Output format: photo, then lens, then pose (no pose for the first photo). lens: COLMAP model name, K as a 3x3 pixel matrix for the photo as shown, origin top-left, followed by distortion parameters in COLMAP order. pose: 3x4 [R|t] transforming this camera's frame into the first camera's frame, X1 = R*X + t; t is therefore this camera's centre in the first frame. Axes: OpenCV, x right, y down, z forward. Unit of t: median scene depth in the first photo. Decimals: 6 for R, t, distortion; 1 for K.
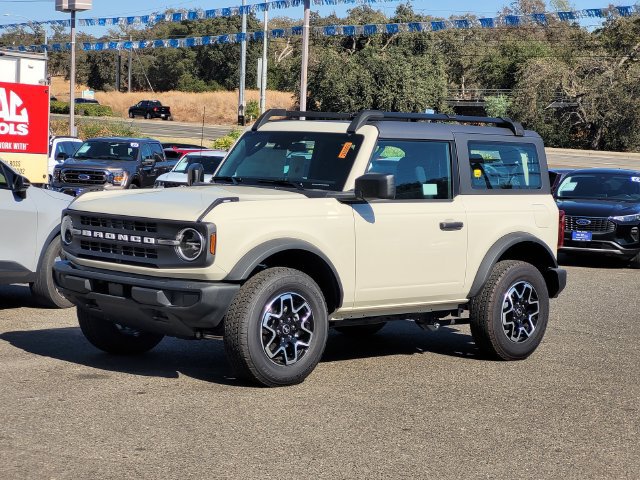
lens RADIAL K [[1499.5, 0, 320.0], [0, 1499.5, 240.0], [0, 0, 1]] dist [0.067749, 0.251124]
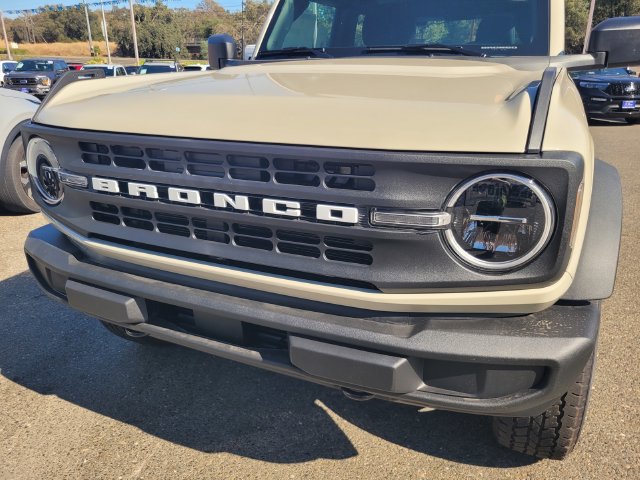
lens RADIAL K [[492.3, 0, 320.0], [0, 492.3, 240.0], [0, 0, 1]] dist [-0.001926, -0.003612]
pose [[0.930786, -0.152945, 0.332031, -0.047171], [0.055608, 0.956939, 0.284913, -0.007863], [-0.361310, -0.246729, 0.899211, 0.274016]]
